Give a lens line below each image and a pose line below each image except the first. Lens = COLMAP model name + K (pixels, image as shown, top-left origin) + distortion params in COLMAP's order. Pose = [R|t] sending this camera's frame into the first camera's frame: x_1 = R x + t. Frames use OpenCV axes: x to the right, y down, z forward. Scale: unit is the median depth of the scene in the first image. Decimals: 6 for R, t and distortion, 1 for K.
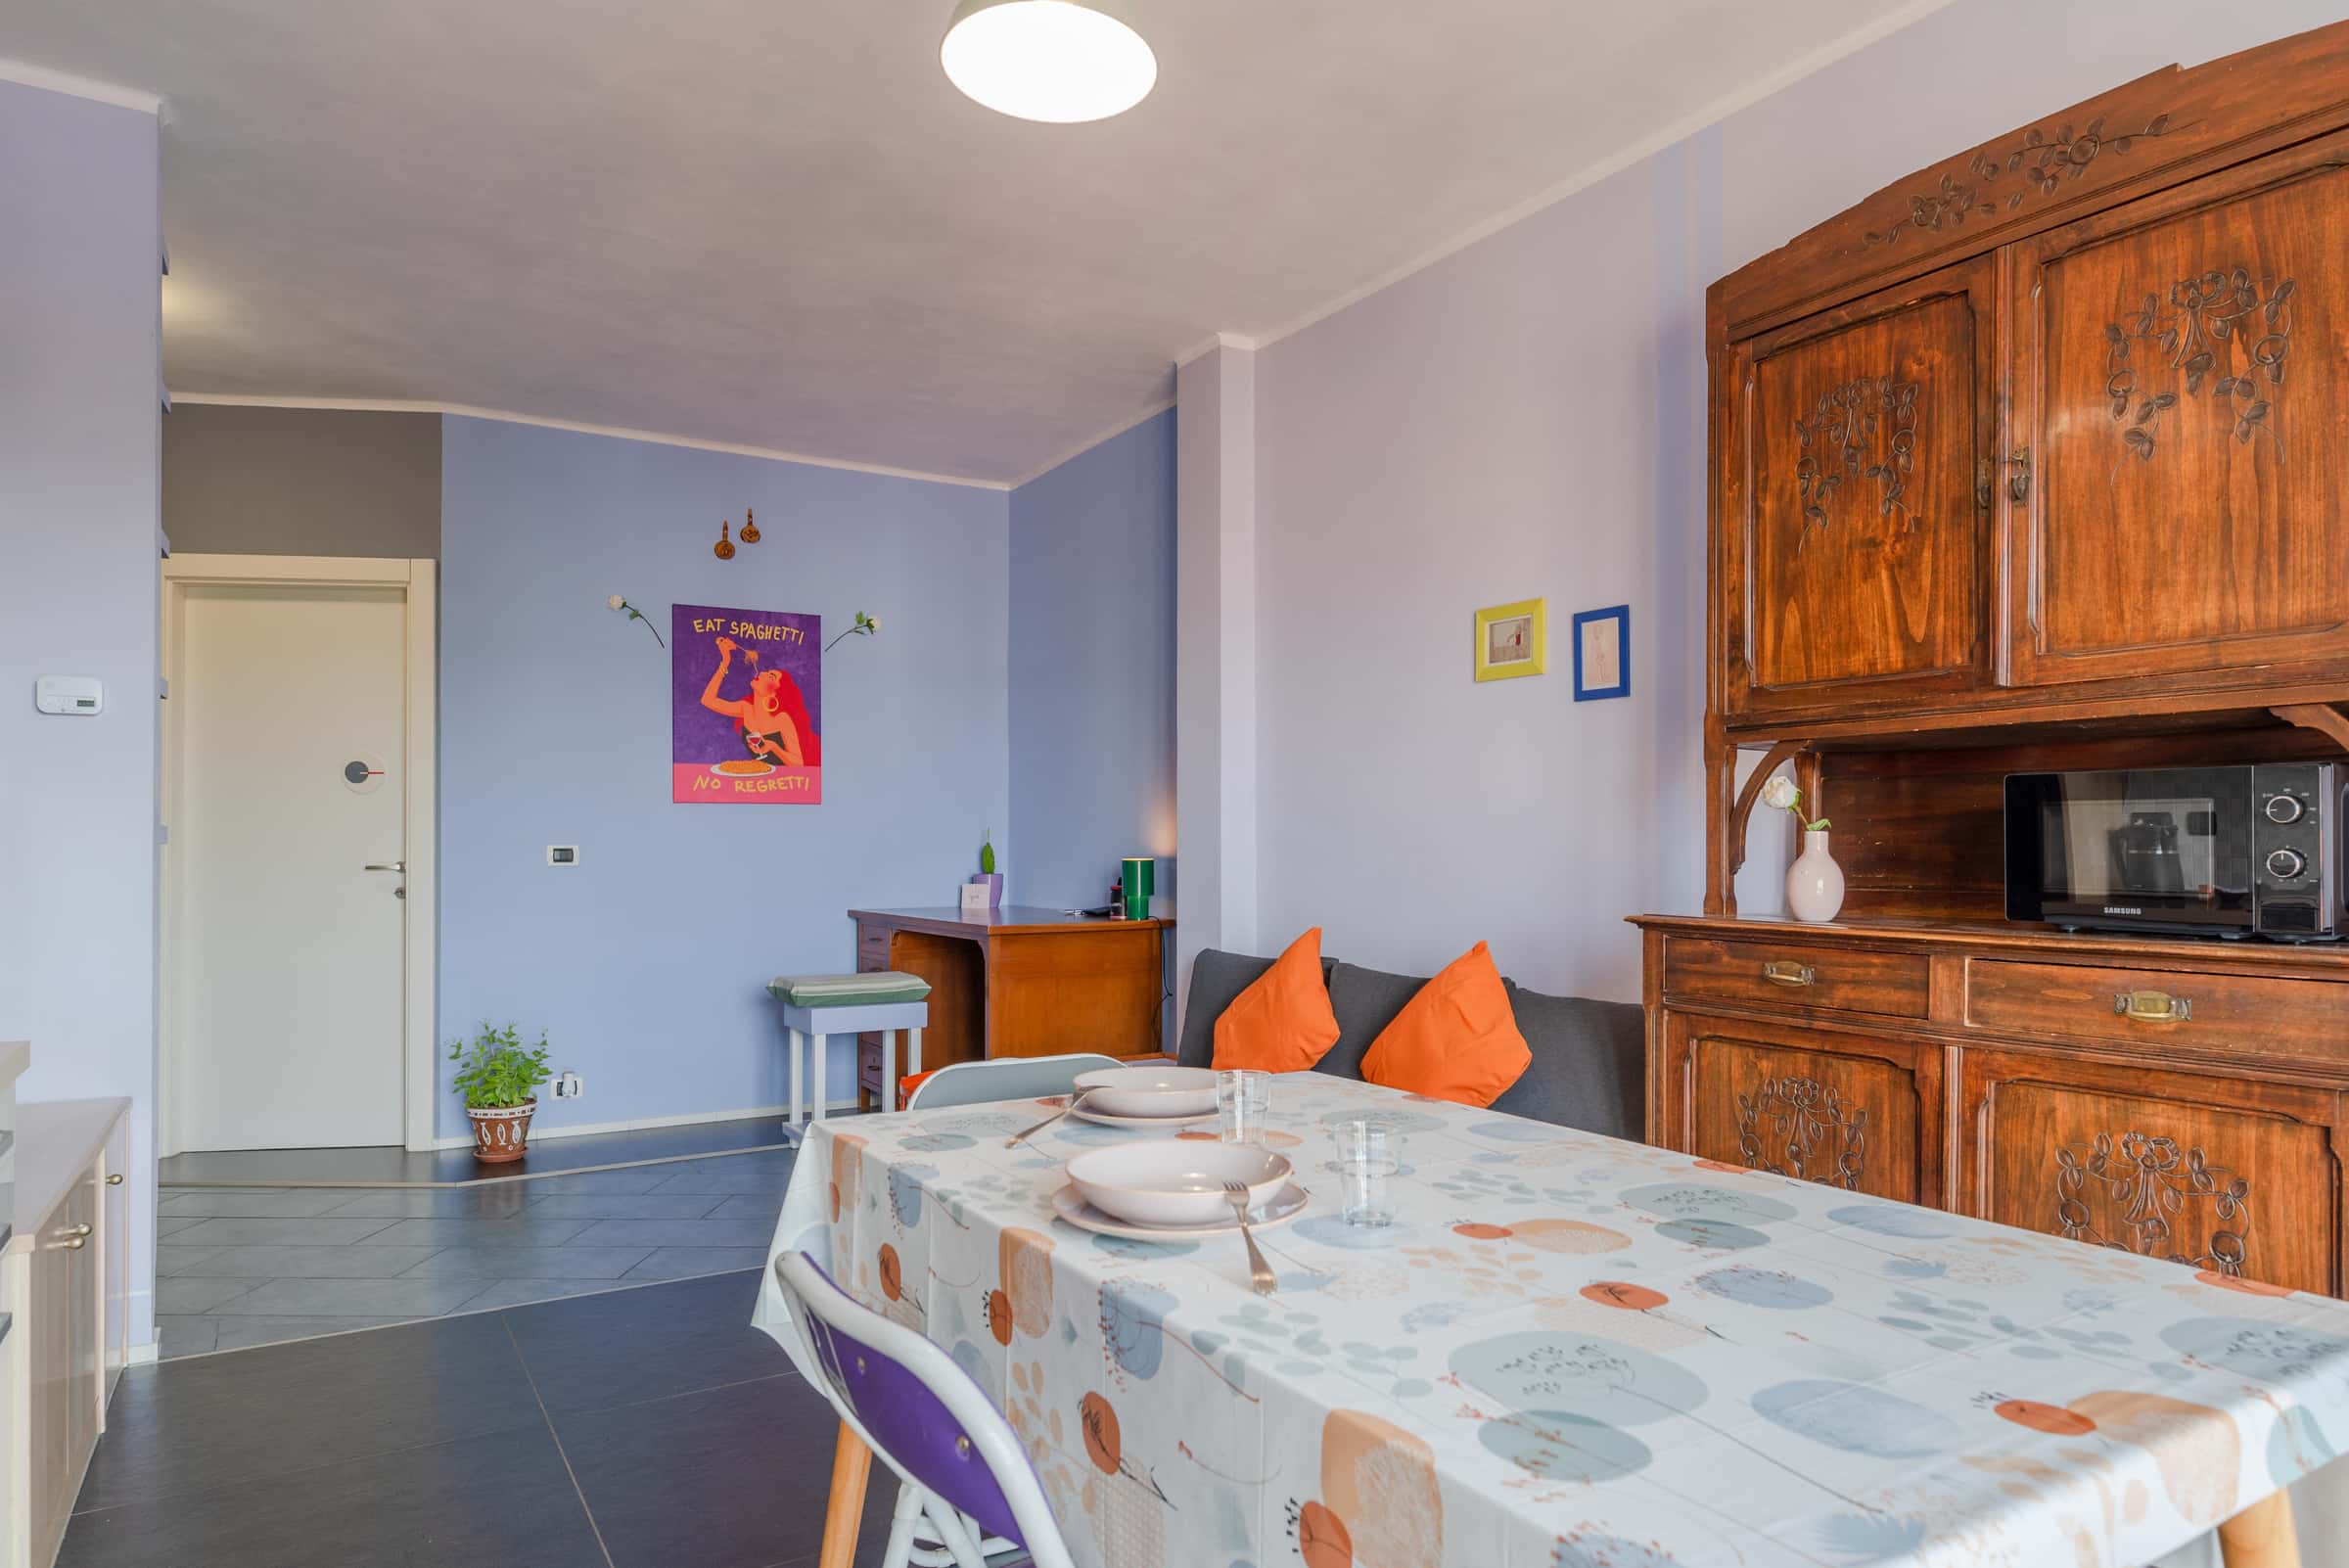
lens RADIAL K [[1416.5, 0, 1182.8], [0, 1416.5, 832.9], [0, 0, 1]] dist [-0.000147, -0.000696]
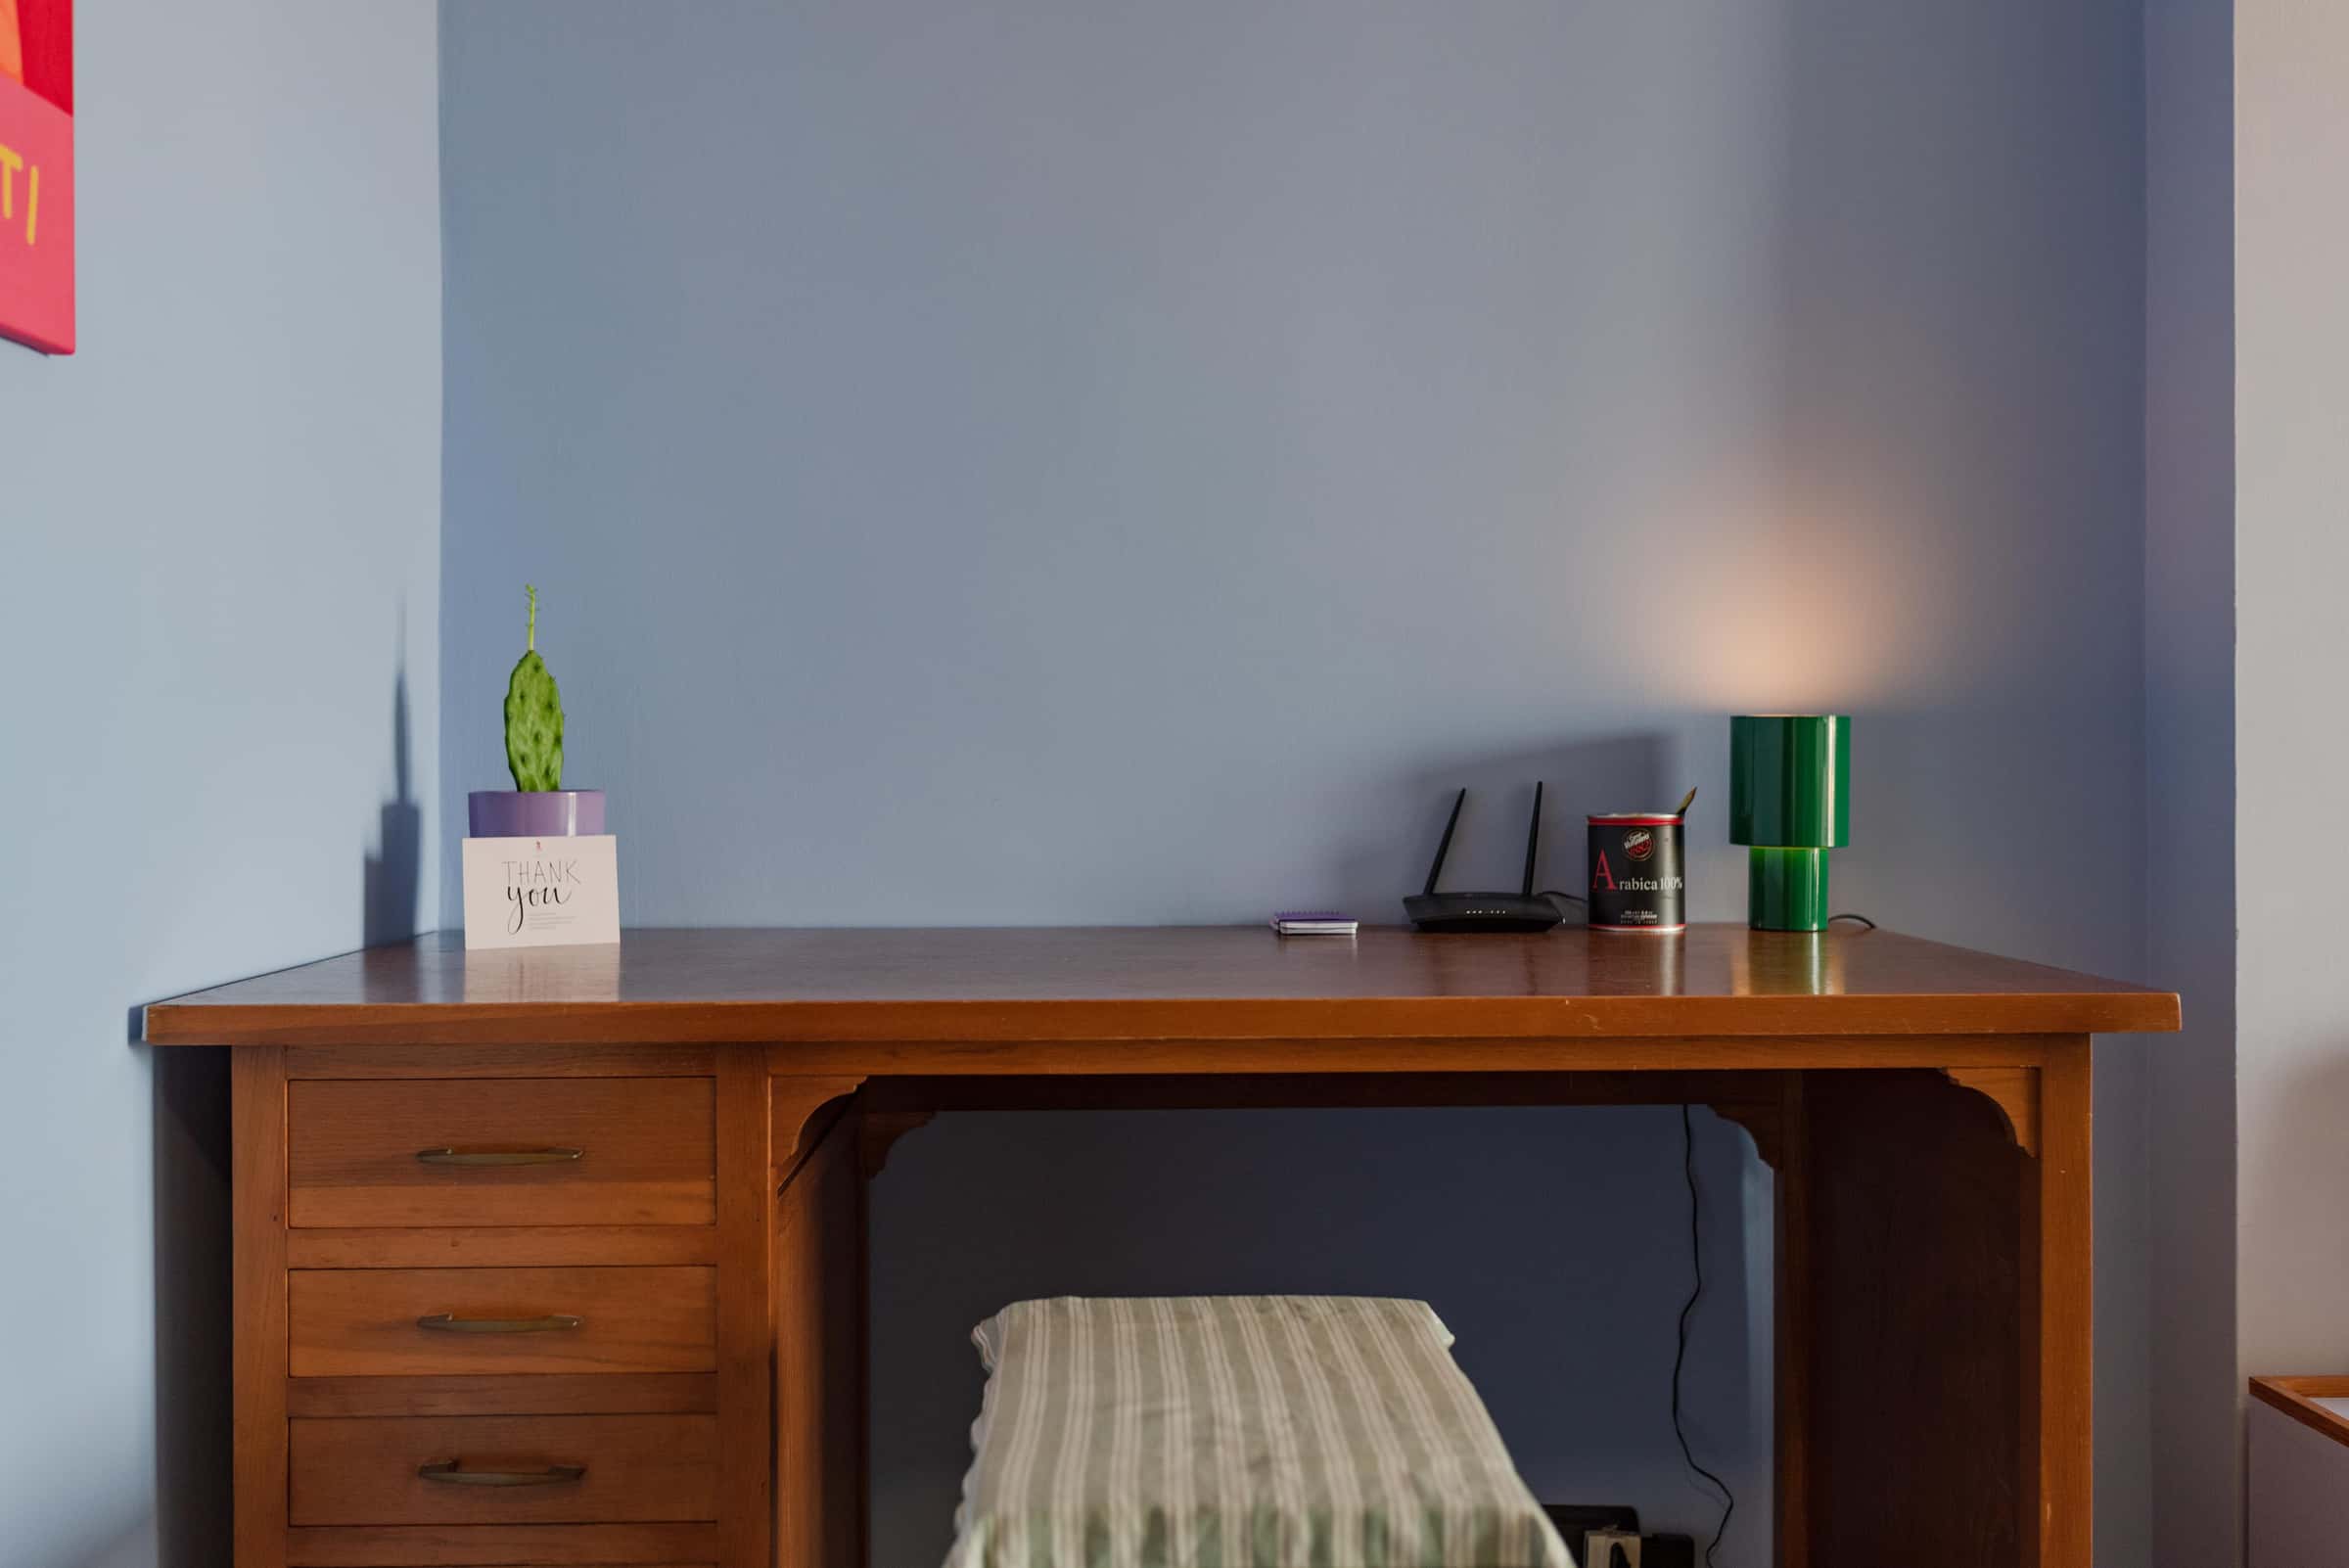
lens RADIAL K [[2270.8, 0, 1142.9], [0, 2270.8, 782.6], [0, 0, 1]] dist [-0.001406, -0.001326]
pose [[0.507417, -0.009219, 0.861651, -0.540878], [-0.005115, 0.999893, 0.013710, 0.030102], [-0.861685, -0.011364, 0.507316, 1.001230]]
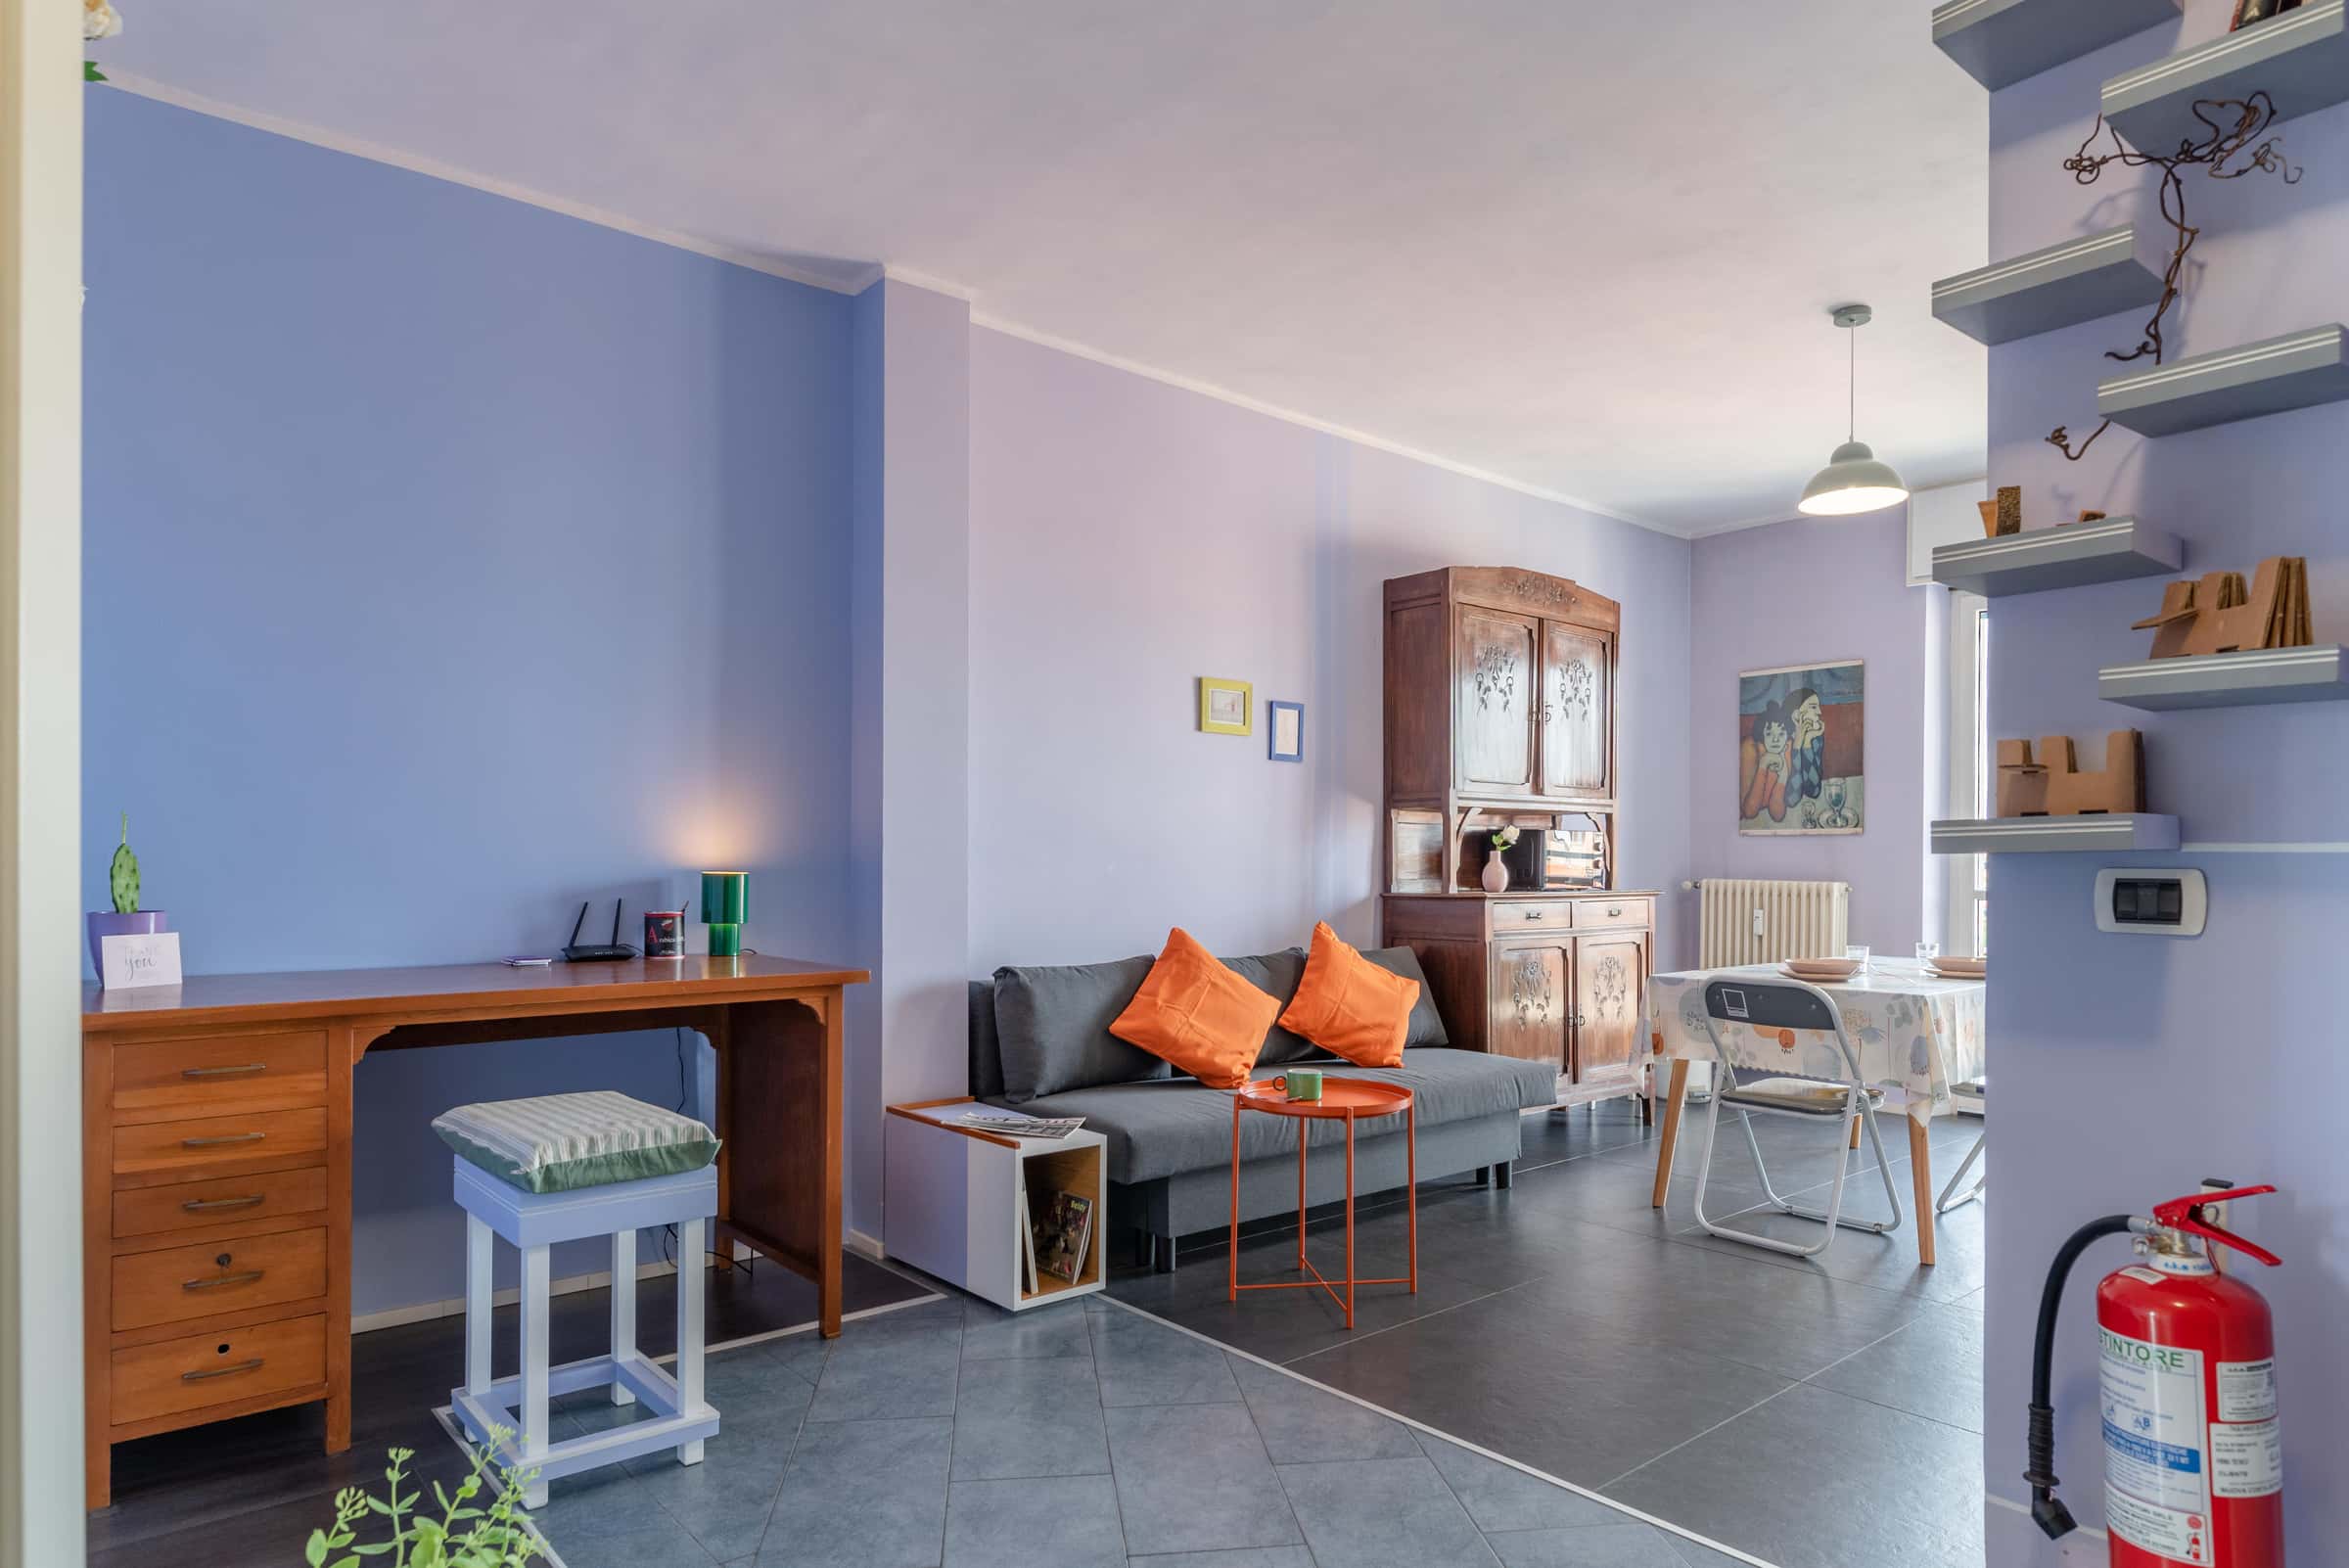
lens RADIAL K [[1375.7, 0, 1196.8], [0, 1375.7, 843.9], [0, 0, 1]] dist [-0.000845, 0.000020]
pose [[-0.156659, 0.008418, 0.987617, -0.862191], [-0.013556, 0.999851, -0.010673, 0.009206], [-0.987560, -0.015060, -0.156521, 0.988969]]
